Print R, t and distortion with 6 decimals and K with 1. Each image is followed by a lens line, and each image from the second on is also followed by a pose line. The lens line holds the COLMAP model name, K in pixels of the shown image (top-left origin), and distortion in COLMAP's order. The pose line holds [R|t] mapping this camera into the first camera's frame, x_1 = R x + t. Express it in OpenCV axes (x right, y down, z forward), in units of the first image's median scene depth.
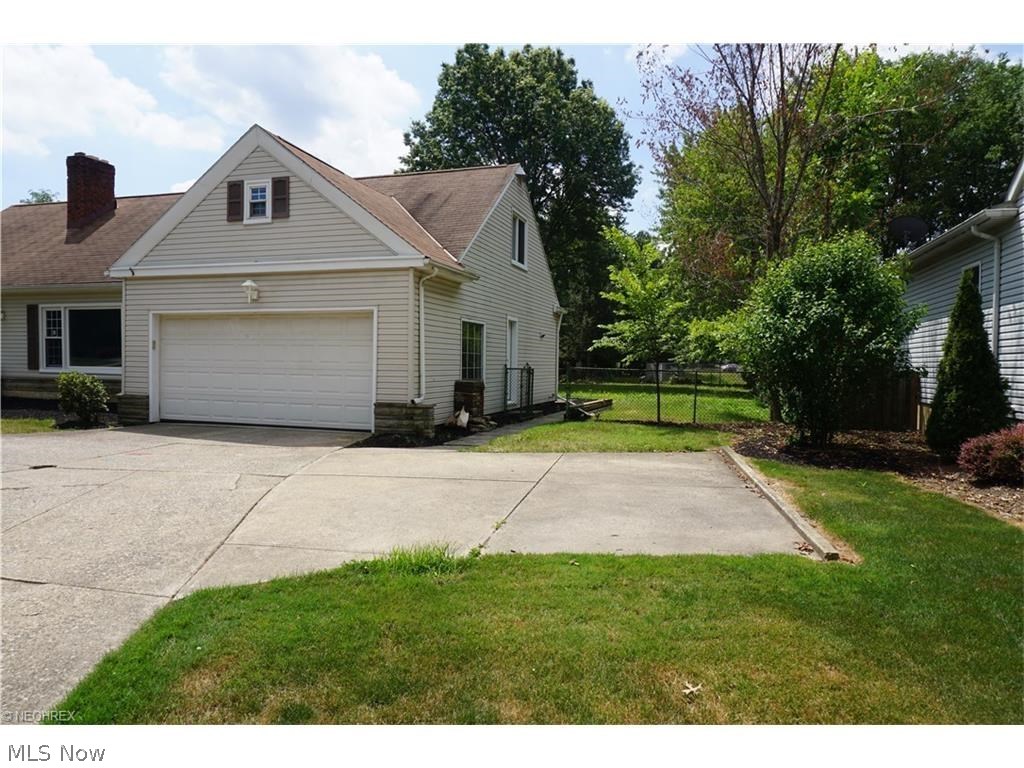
lens RADIAL K [[686.5, 0, 509.9], [0, 686.5, 383.3], [0, 0, 1]] dist [-0.036177, 0.009778]
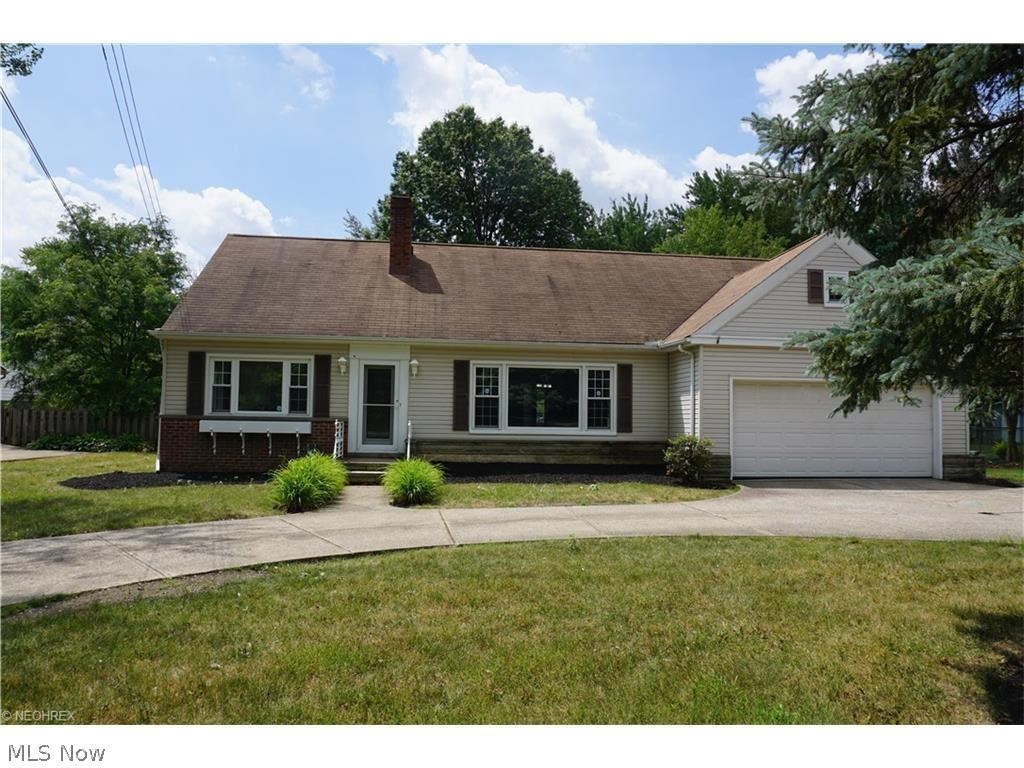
lens RADIAL K [[686.5, 0, 517.9], [0, 686.5, 380.3], [0, 0, 1]] dist [-0.036177, 0.009778]
pose [[0.909831, 0.019880, 0.414502, -1.288229], [0.011874, 0.997196, -0.073890, -0.023940], [-0.414808, 0.072149, 0.907044, 0.150021]]
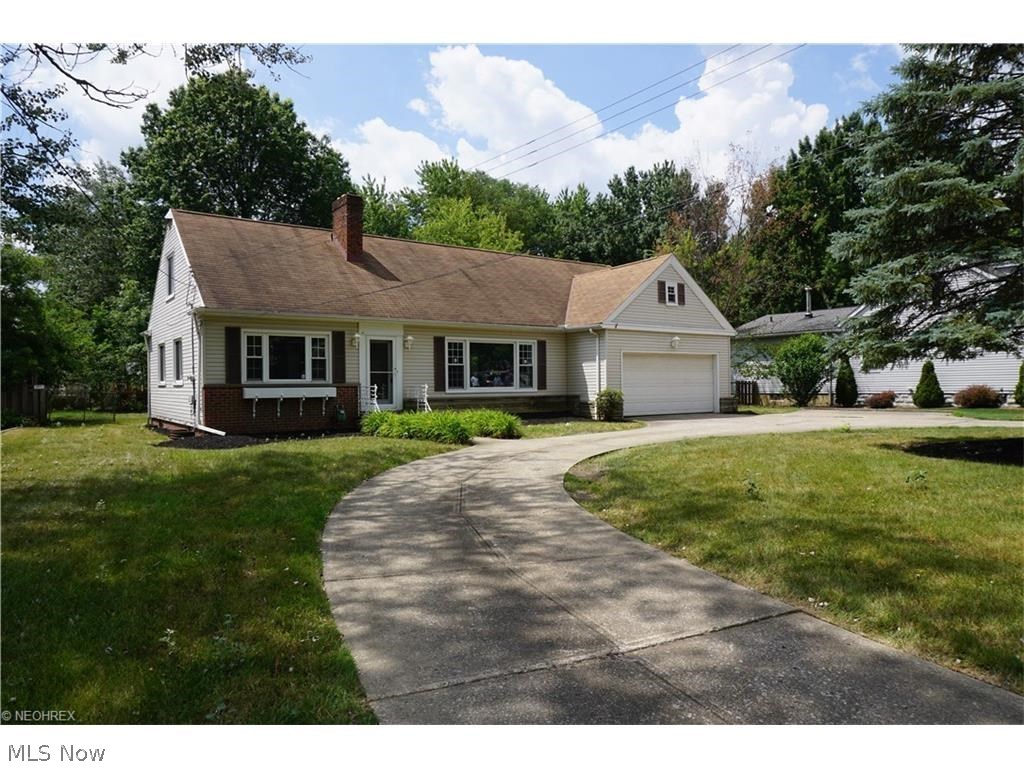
lens RADIAL K [[686.5, 0, 506.4], [0, 686.5, 383.8], [0, 0, 1]] dist [-0.036177, 0.009778]
pose [[0.598382, -0.020698, 0.800943, -2.018344], [0.041508, 0.999125, -0.005191, -0.028325], [-0.800135, 0.036352, 0.598718, 0.233535]]
